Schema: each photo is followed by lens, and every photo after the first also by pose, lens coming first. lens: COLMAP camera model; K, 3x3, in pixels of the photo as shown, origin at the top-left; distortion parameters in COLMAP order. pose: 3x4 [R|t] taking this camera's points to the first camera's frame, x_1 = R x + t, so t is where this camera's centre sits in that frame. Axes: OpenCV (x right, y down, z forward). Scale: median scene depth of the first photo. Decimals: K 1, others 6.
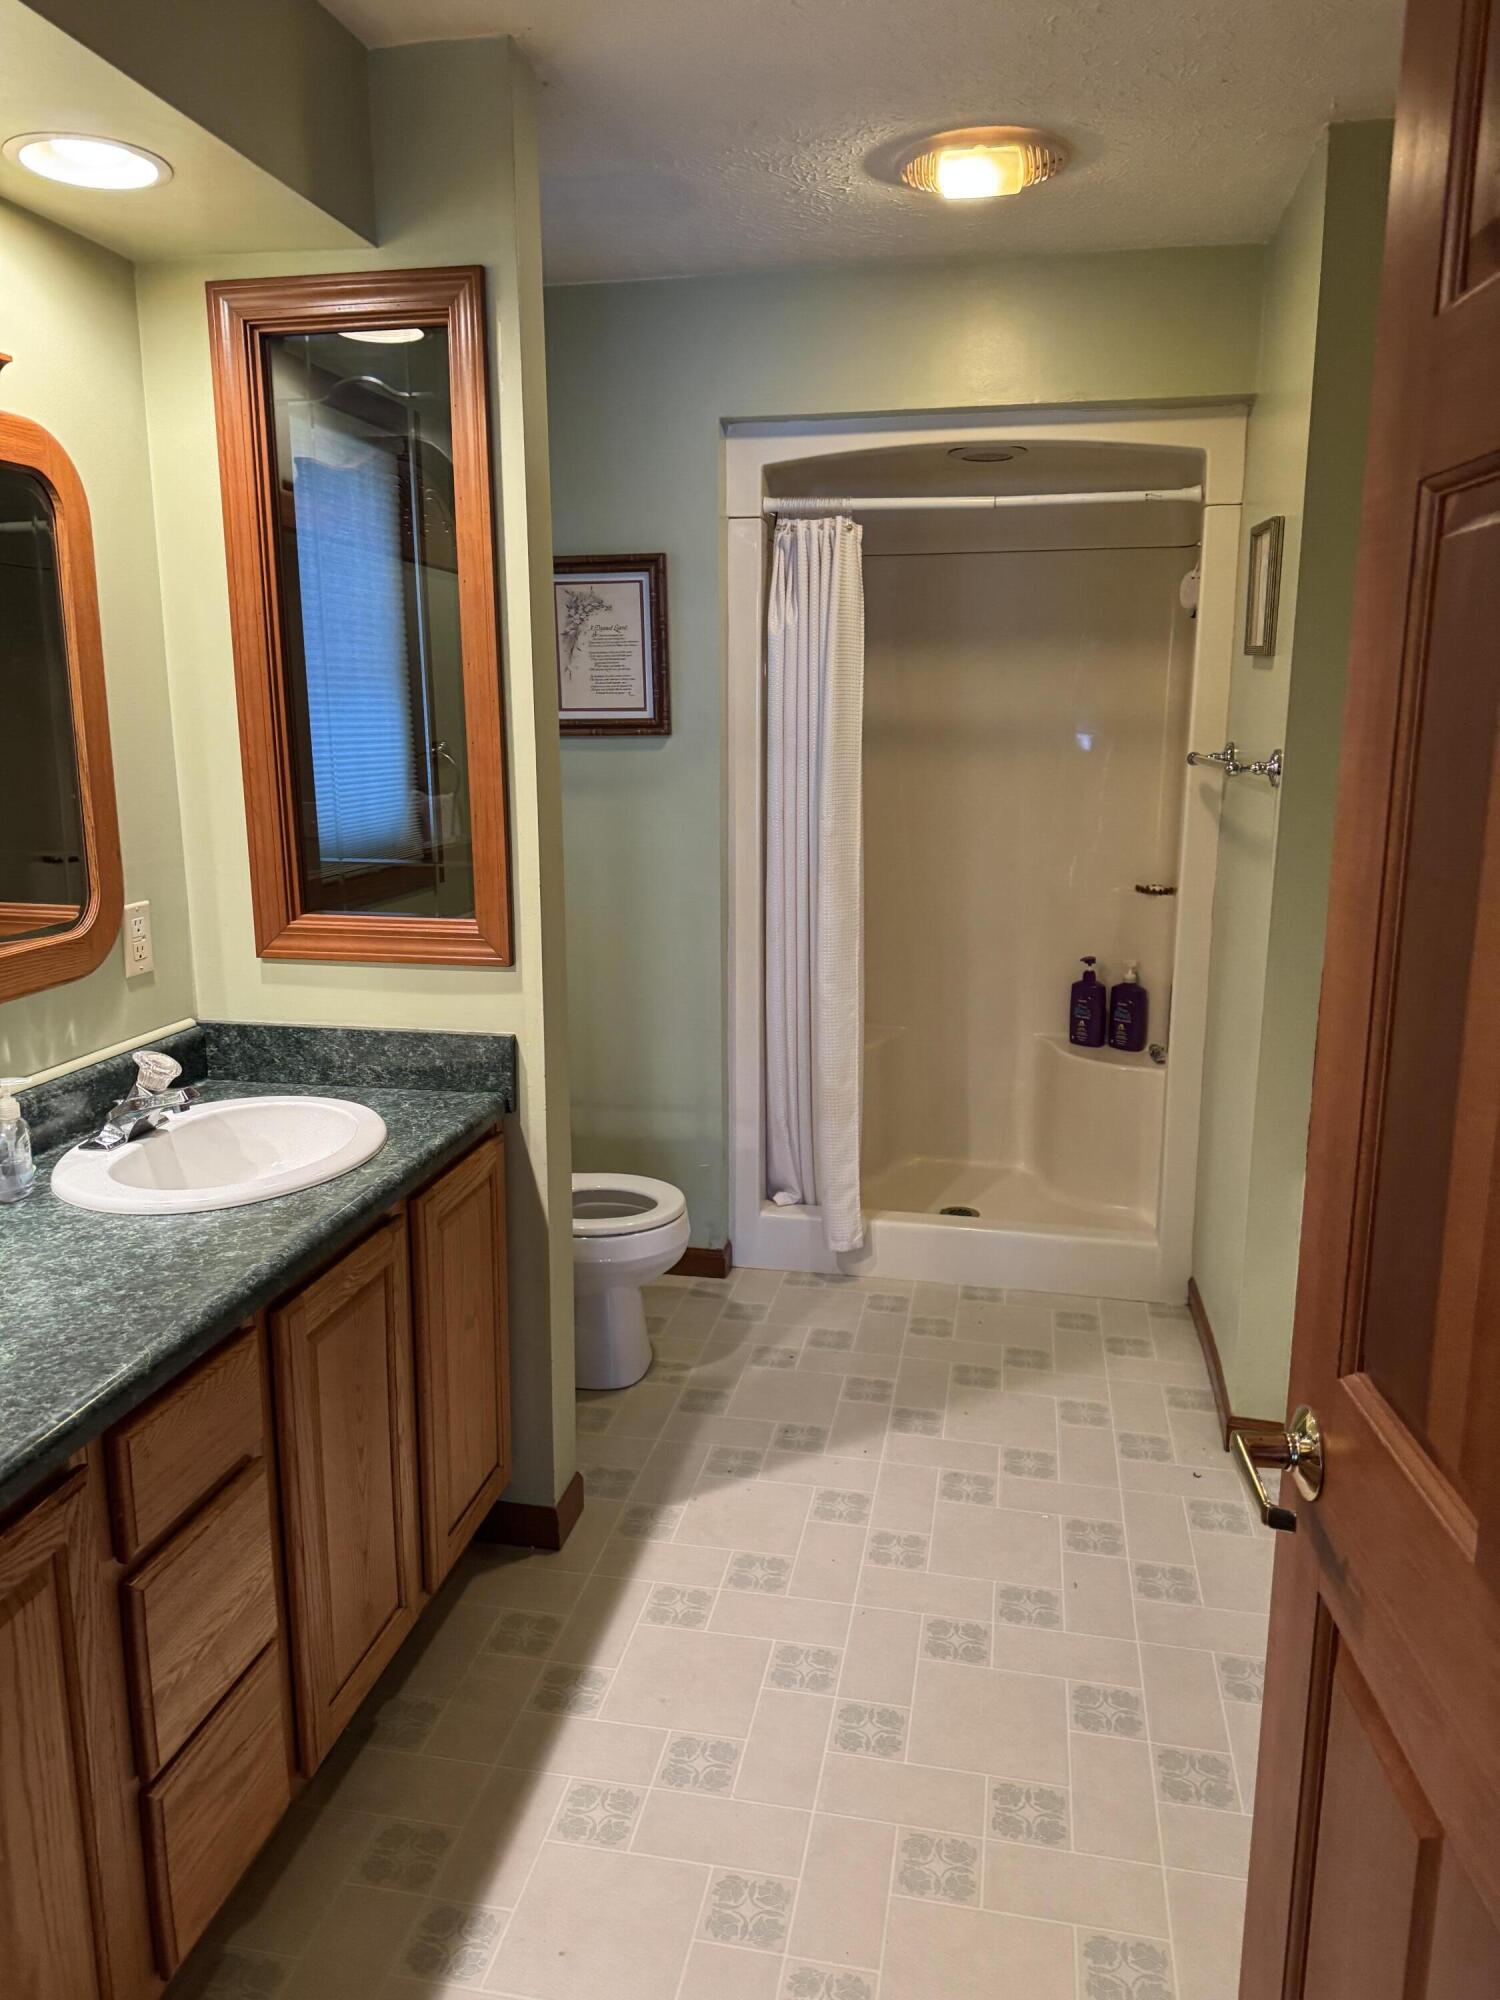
lens RADIAL K [[1429.2, 0, 750.0], [0, 1429.2, 1000.0], [0, 0, 1]] dist [0.086768, -0.064100]
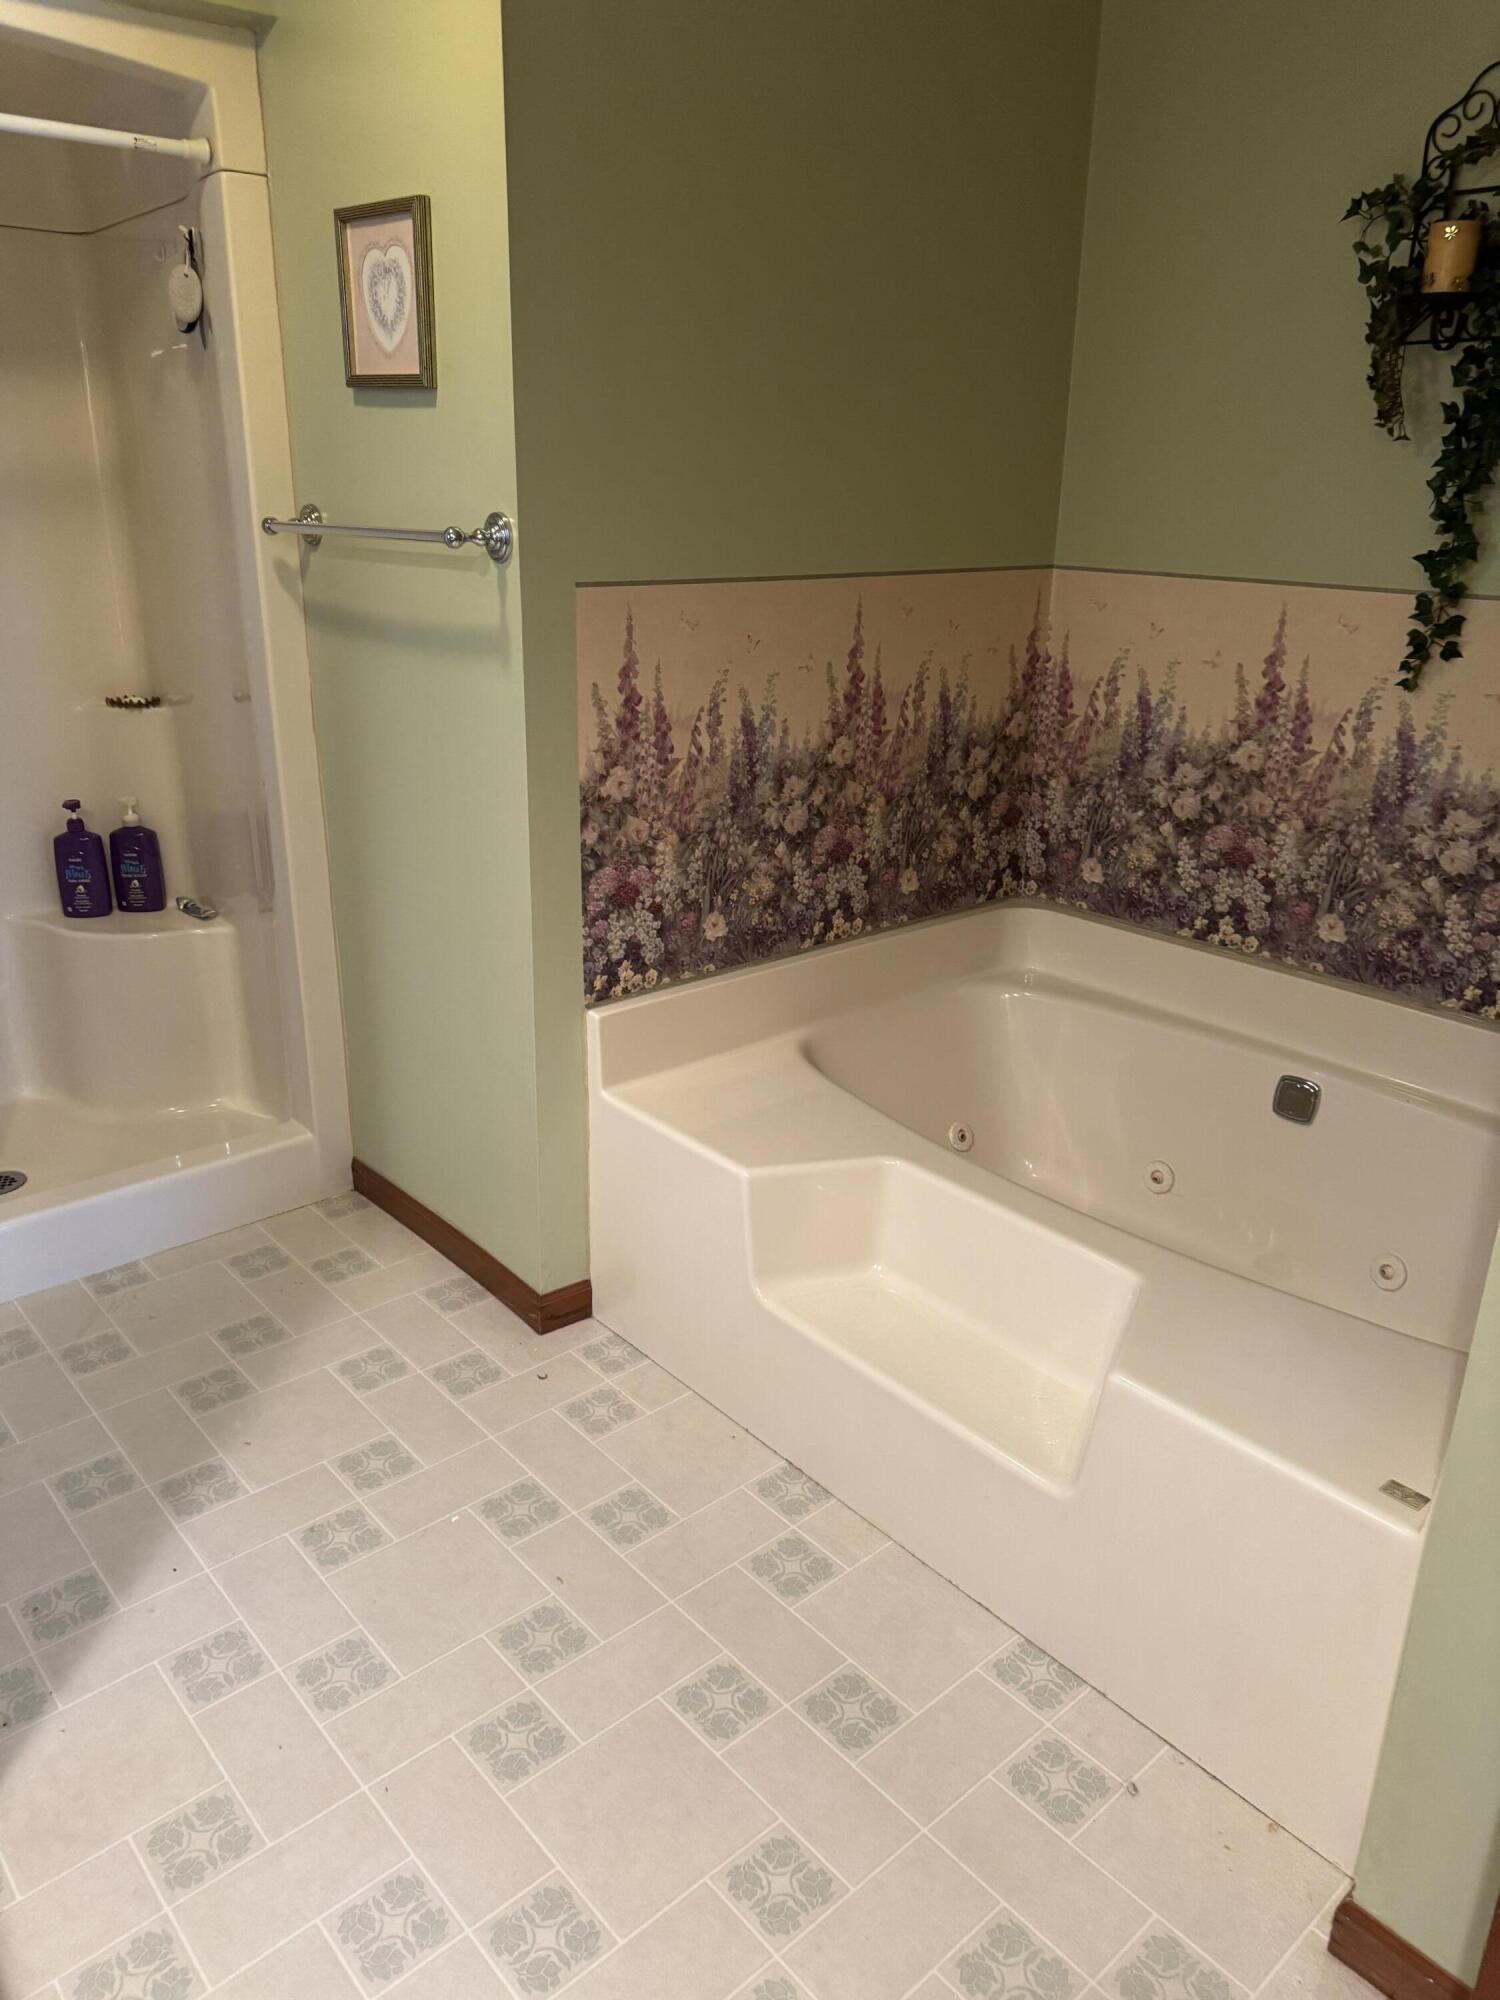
lens RADIAL K [[1429.2, 0, 750.0], [0, 1429.2, 1000.0], [0, 0, 1]] dist [0.086768, -0.064100]
pose [[0.613396, -0.258637, 0.746225, -0.179700], [0.138911, 0.965459, 0.220438, -0.060689], [-0.777463, -0.031557, 0.628137, 0.309483]]
